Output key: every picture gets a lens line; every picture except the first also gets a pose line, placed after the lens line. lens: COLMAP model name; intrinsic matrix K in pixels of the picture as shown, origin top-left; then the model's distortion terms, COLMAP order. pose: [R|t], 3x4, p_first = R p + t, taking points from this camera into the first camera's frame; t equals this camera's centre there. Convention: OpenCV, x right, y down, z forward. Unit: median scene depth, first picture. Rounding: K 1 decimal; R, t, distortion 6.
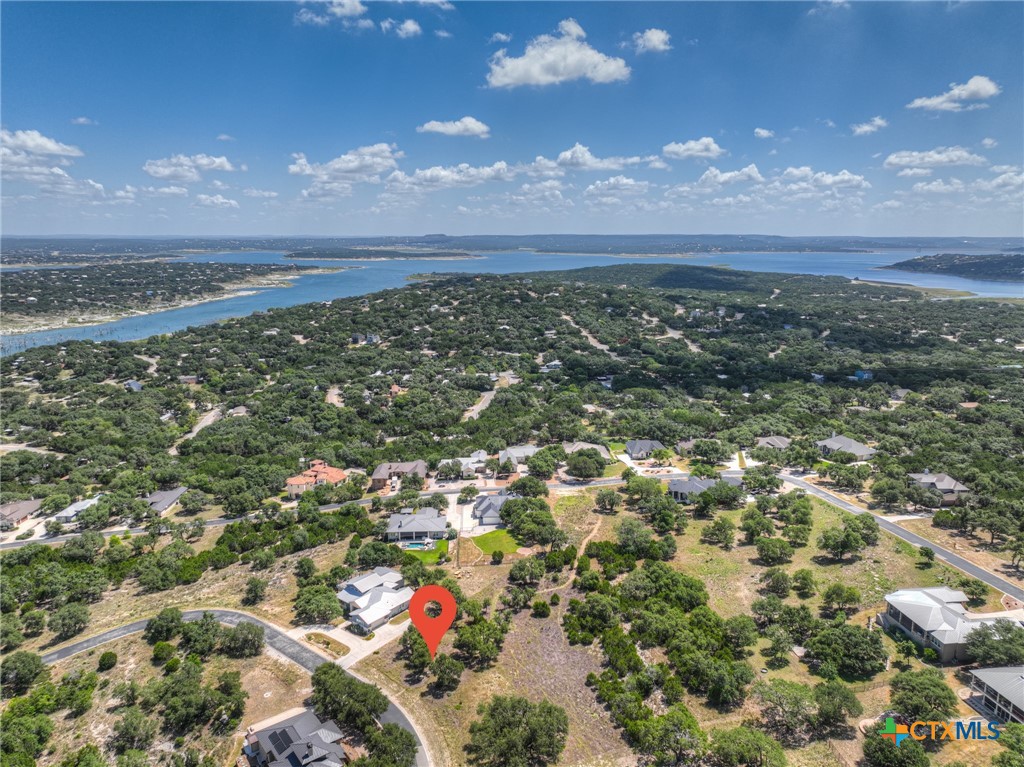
lens RADIAL K [[728.8, 0, 513.4], [0, 728.8, 373.1], [0, 0, 1]] dist [-0.007294, 0.028043]
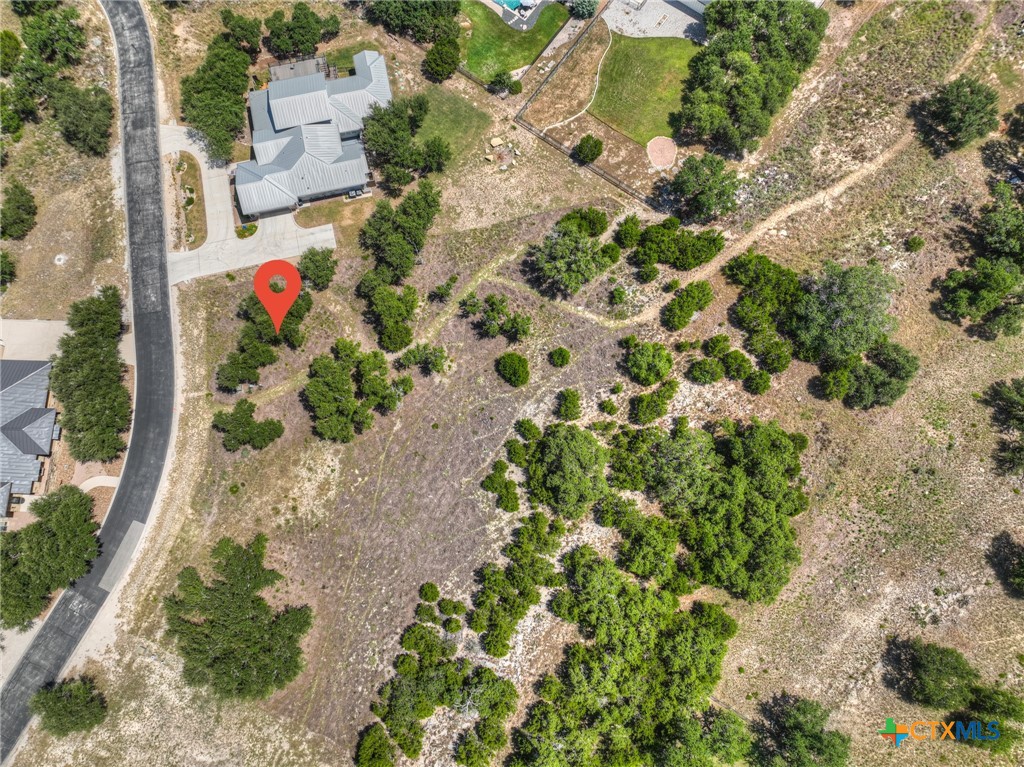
lens RADIAL K [[728.8, 0, 511.7], [0, 728.8, 383.1], [0, 0, 1]] dist [-0.007294, 0.028043]
pose [[0.779217, 0.614779, -0.121929, 0.068310], [-0.129535, 0.348309, 0.928386, -0.097897], [0.613222, -0.707621, 0.351044, 0.518981]]
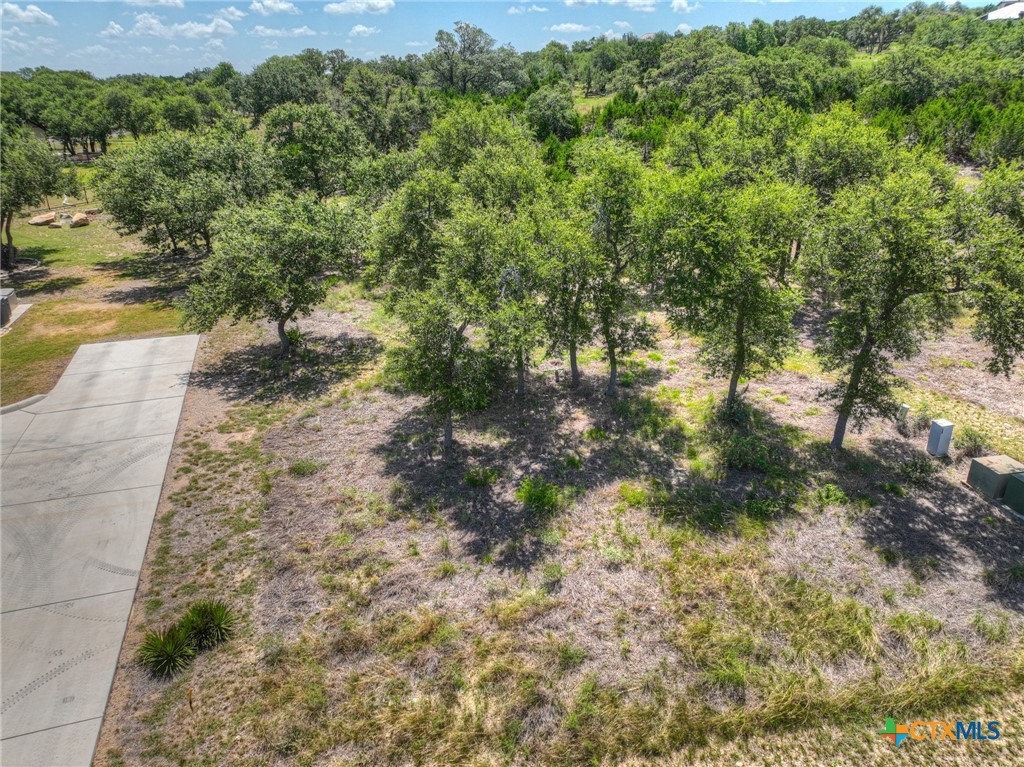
lens RADIAL K [[728.8, 0, 514.0], [0, 728.8, 383.6], [0, 0, 1]] dist [-0.007294, 0.028043]
pose [[0.560585, -0.310739, 0.767584, -0.129125], [0.156804, 0.949988, 0.270064, 0.206612], [-0.813116, -0.031034, 0.581274, 0.556573]]
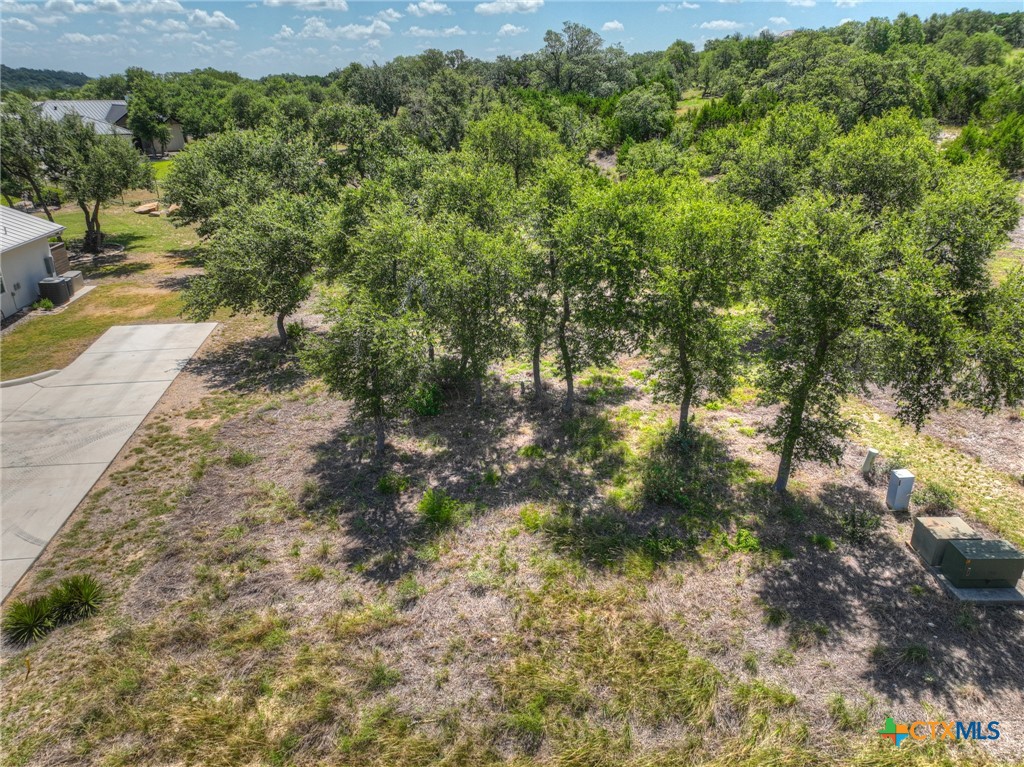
lens RADIAL K [[728.8, 0, 512.3], [0, 728.8, 384.9], [0, 0, 1]] dist [-0.007294, 0.028043]
pose [[0.704606, -0.266110, 0.657812, -0.118084], [0.130843, 0.959846, 0.248143, 0.208165], [-0.697431, -0.088773, 0.711132, 0.545506]]
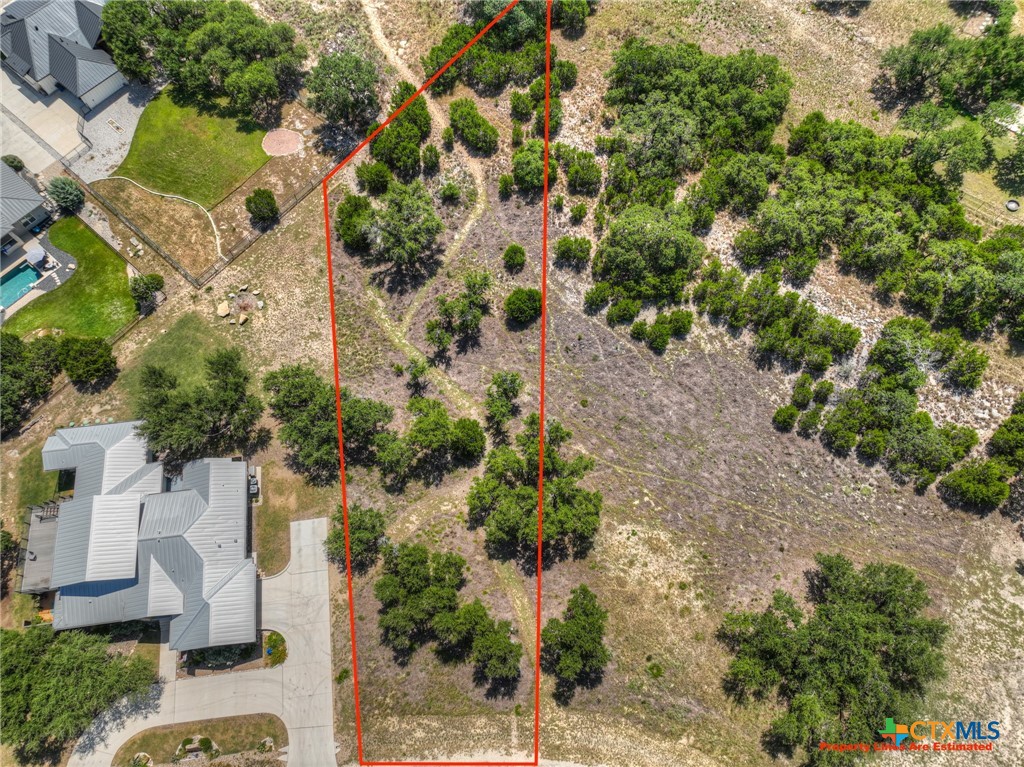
lens RADIAL K [[728.8, 0, 516.1], [0, 728.8, 381.0], [0, 0, 1]] dist [-0.007294, 0.028043]
pose [[0.694001, -0.661602, 0.283982, -0.076385], [0.130825, 0.503749, 0.853886, -0.016749], [-0.707989, -0.555446, 0.436156, 0.504715]]
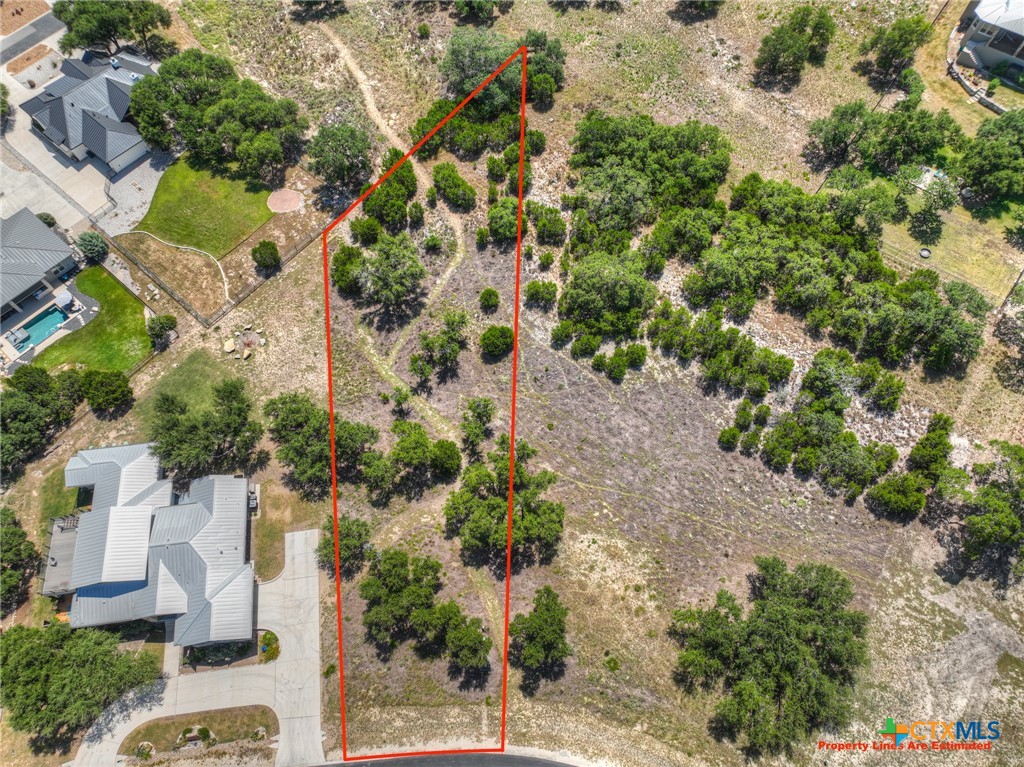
lens RADIAL K [[728.8, 0, 516.0], [0, 728.8, 379.6], [0, 0, 1]] dist [-0.007294, 0.028043]
pose [[0.690427, -0.638763, 0.339546, -0.087649], [0.130070, 0.571341, 0.810340, -0.036760], [-0.711612, -0.515316, 0.477553, 0.475847]]
